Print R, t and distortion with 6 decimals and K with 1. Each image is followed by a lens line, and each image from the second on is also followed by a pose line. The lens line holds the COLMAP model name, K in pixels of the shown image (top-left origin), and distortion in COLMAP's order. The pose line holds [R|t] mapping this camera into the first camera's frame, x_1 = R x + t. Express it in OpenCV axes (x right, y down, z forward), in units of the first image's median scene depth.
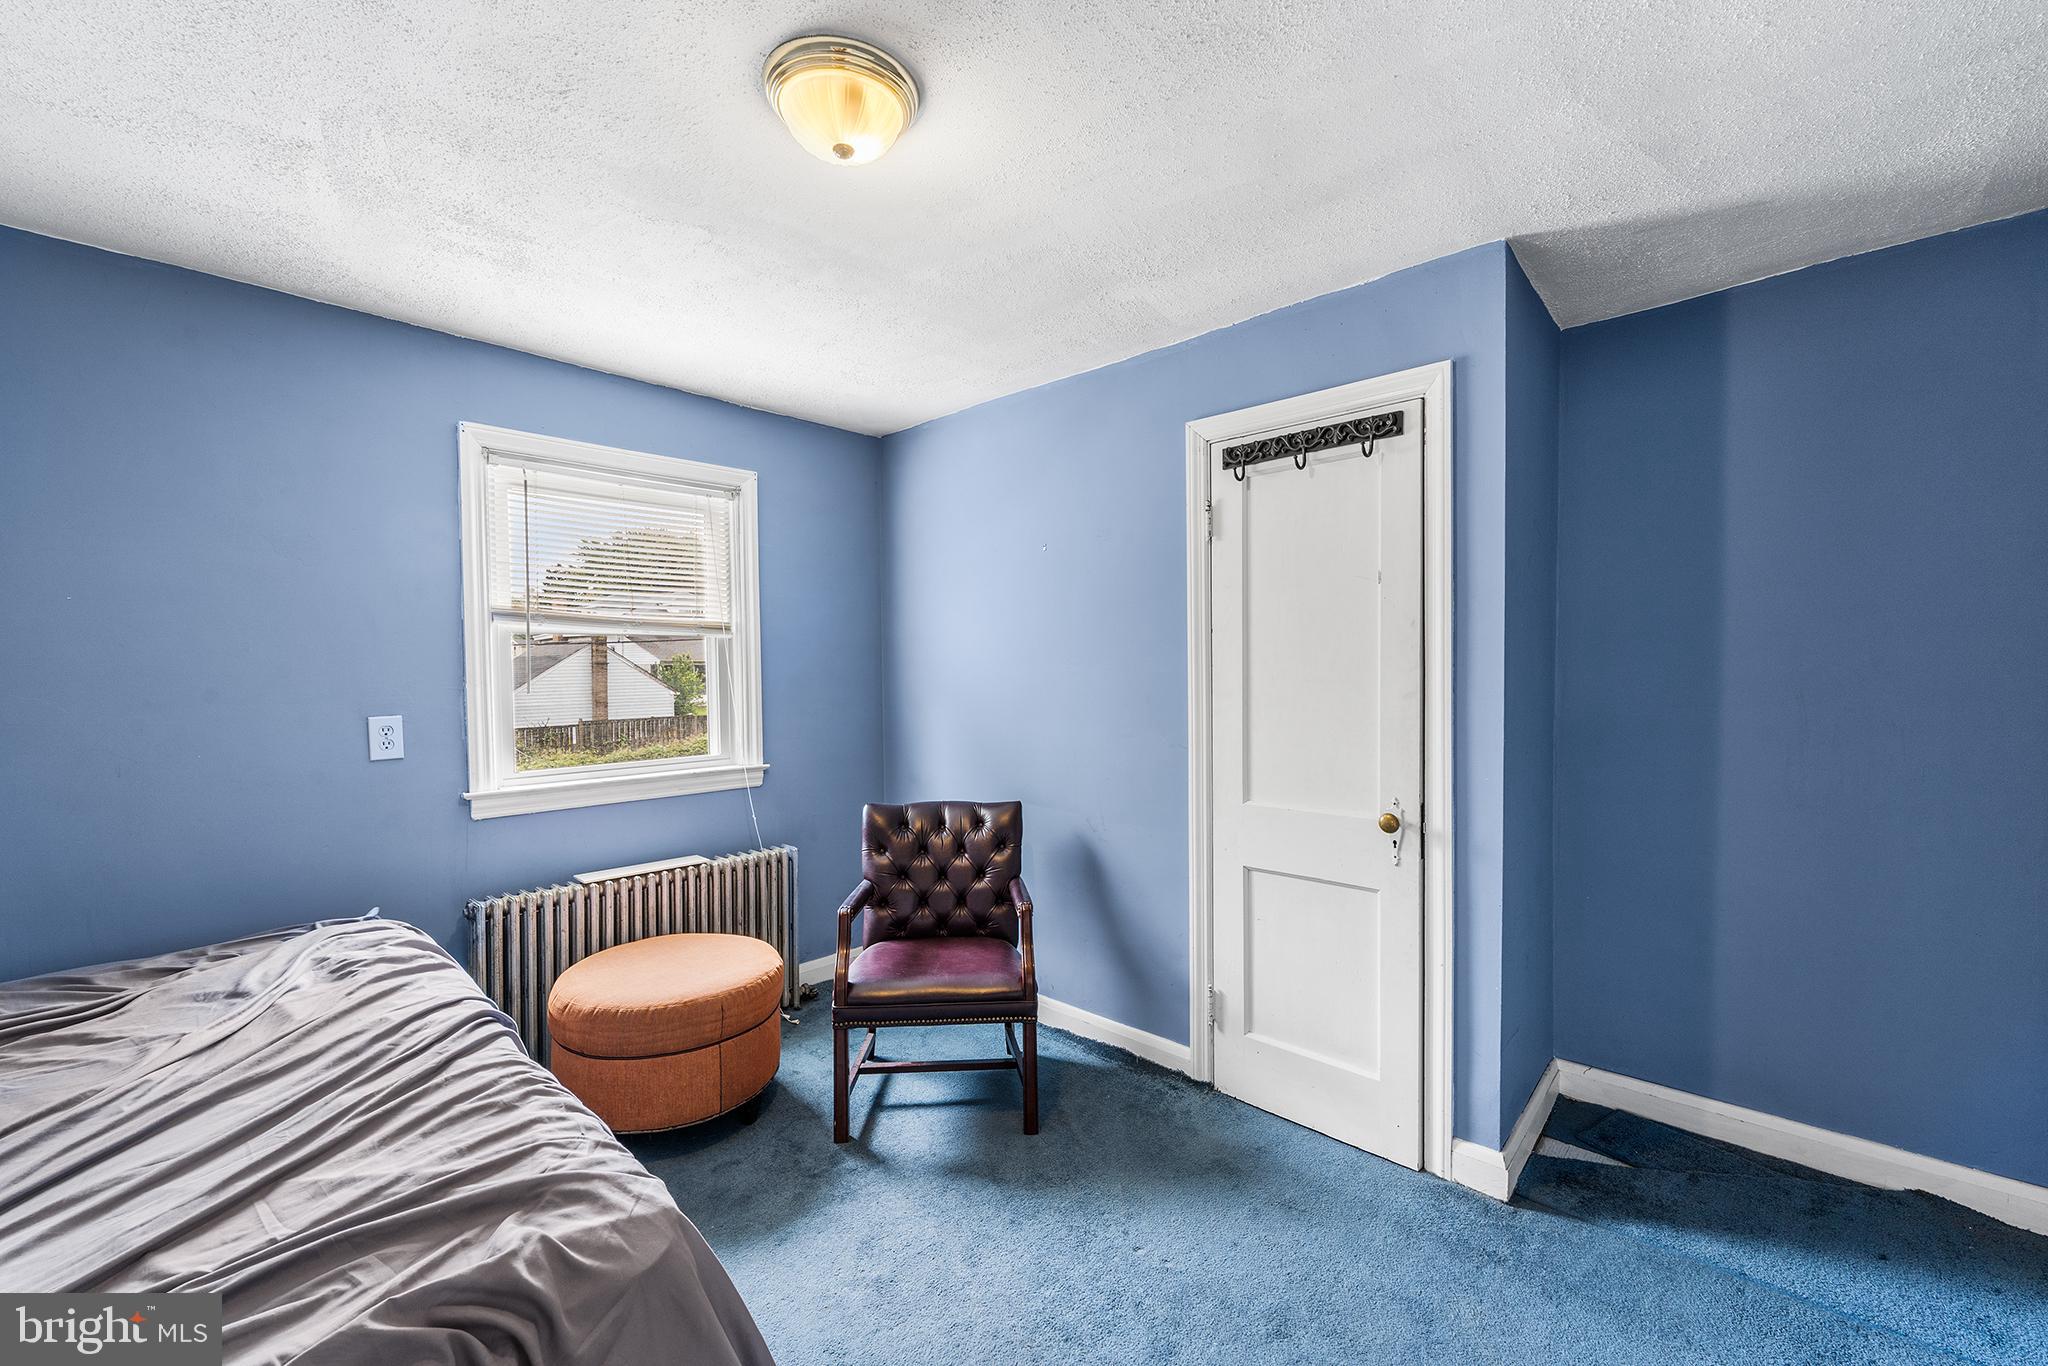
lens RADIAL K [[842.5, 0, 1030.6], [0, 842.5, 677.7], [0, 0, 1]] dist [0.000572, -0.000217]
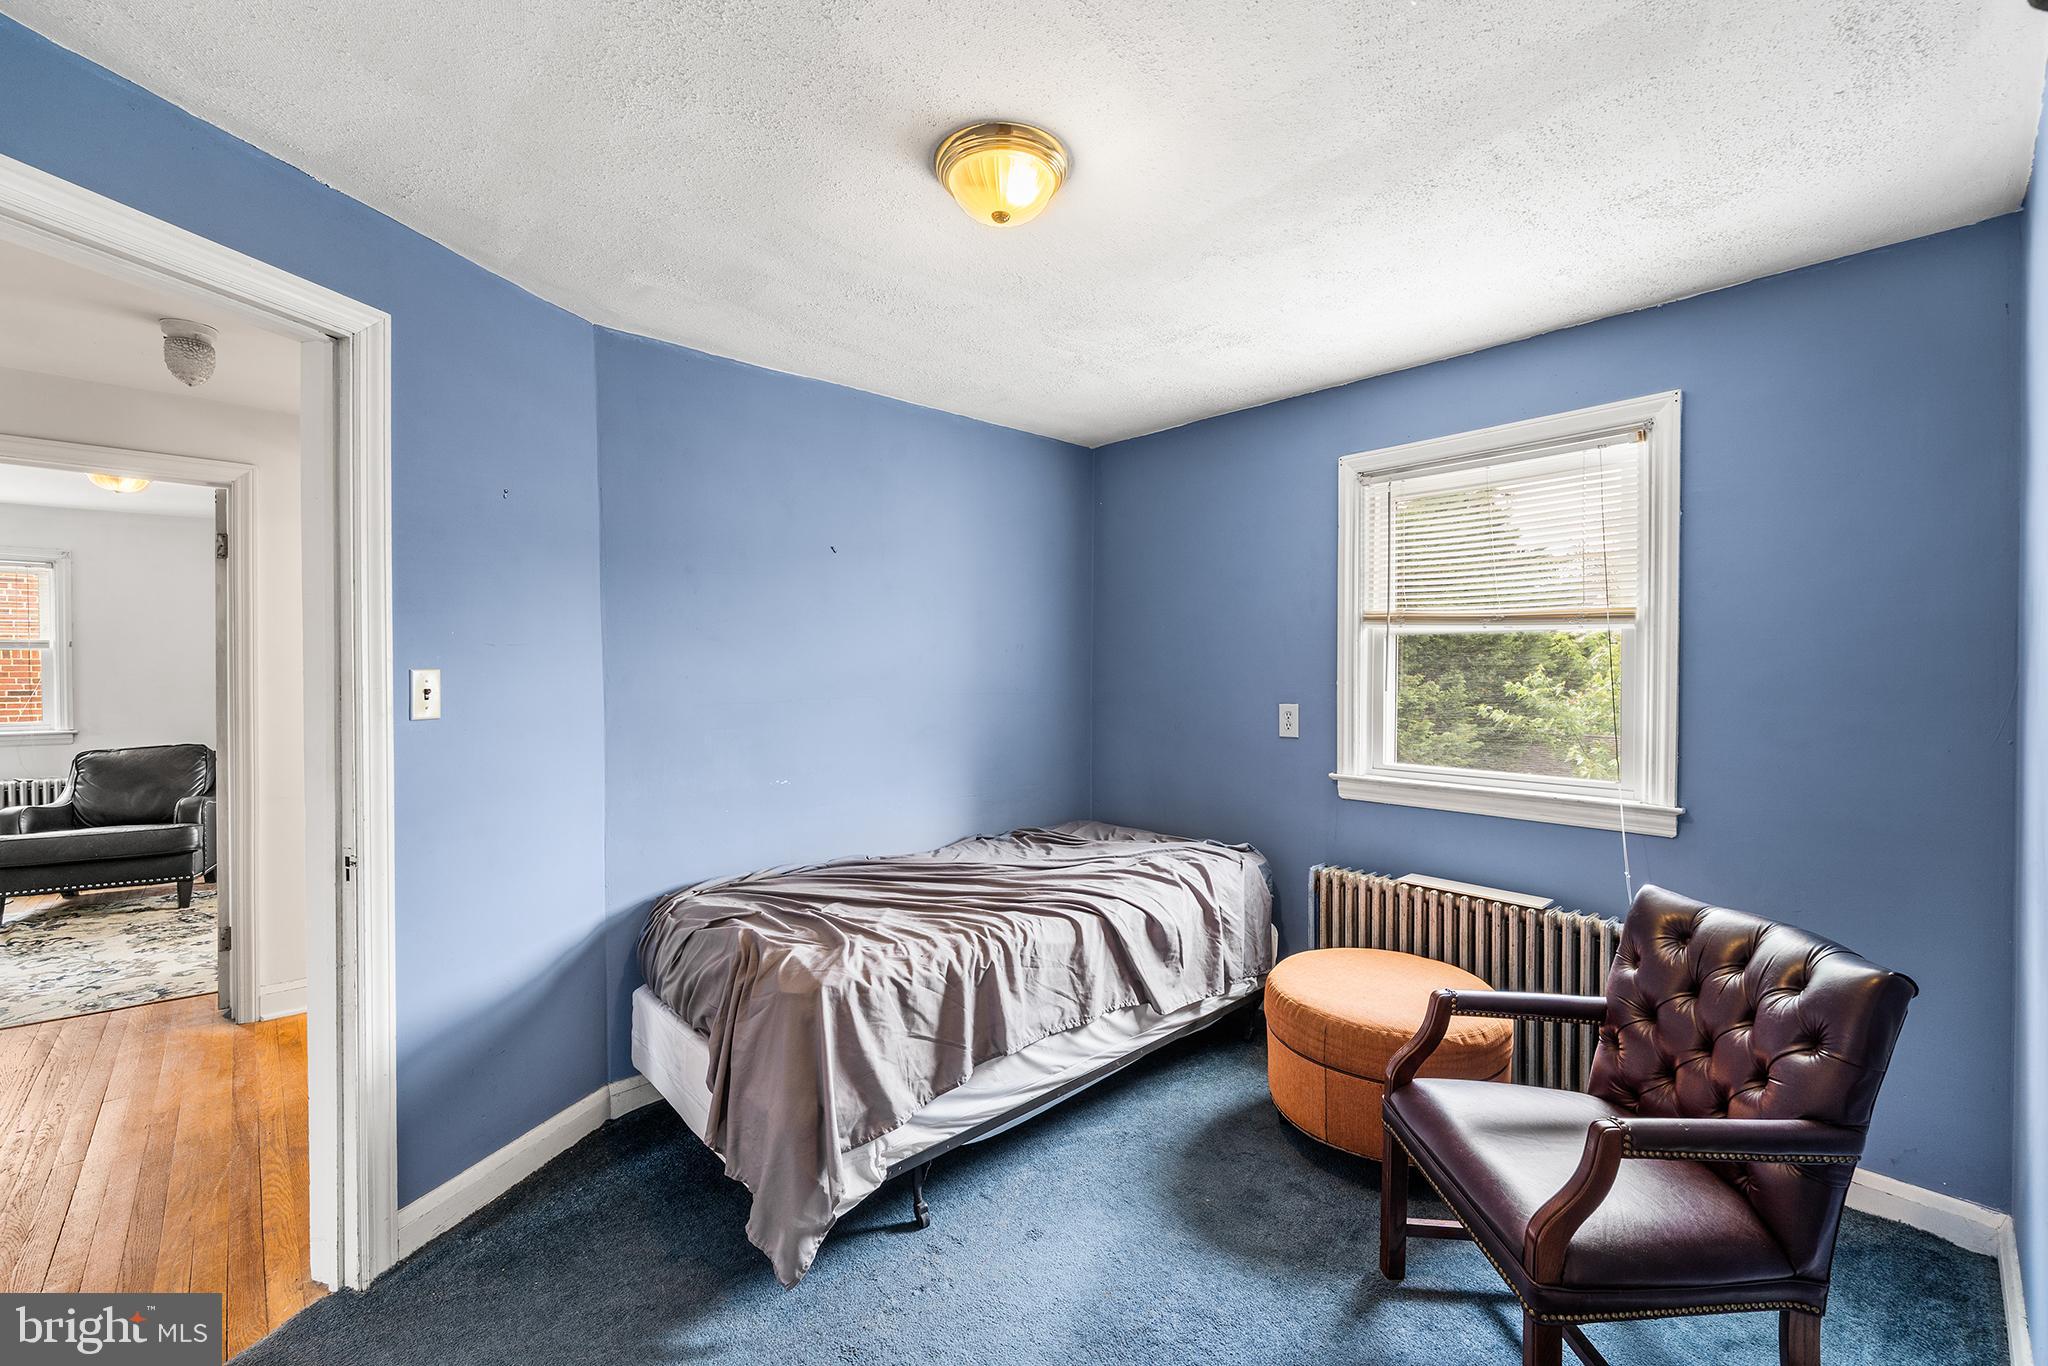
lens RADIAL K [[842.5, 0, 1028.0], [0, 842.5, 673.0], [0, 0, 1]] dist [0.000572, -0.000217]
pose [[-0.060347, 0.008367, -0.998142, 0.510932], [-0.017442, 0.999803, 0.009435, -0.006457], [0.998025, 0.017979, -0.060190, 0.626965]]
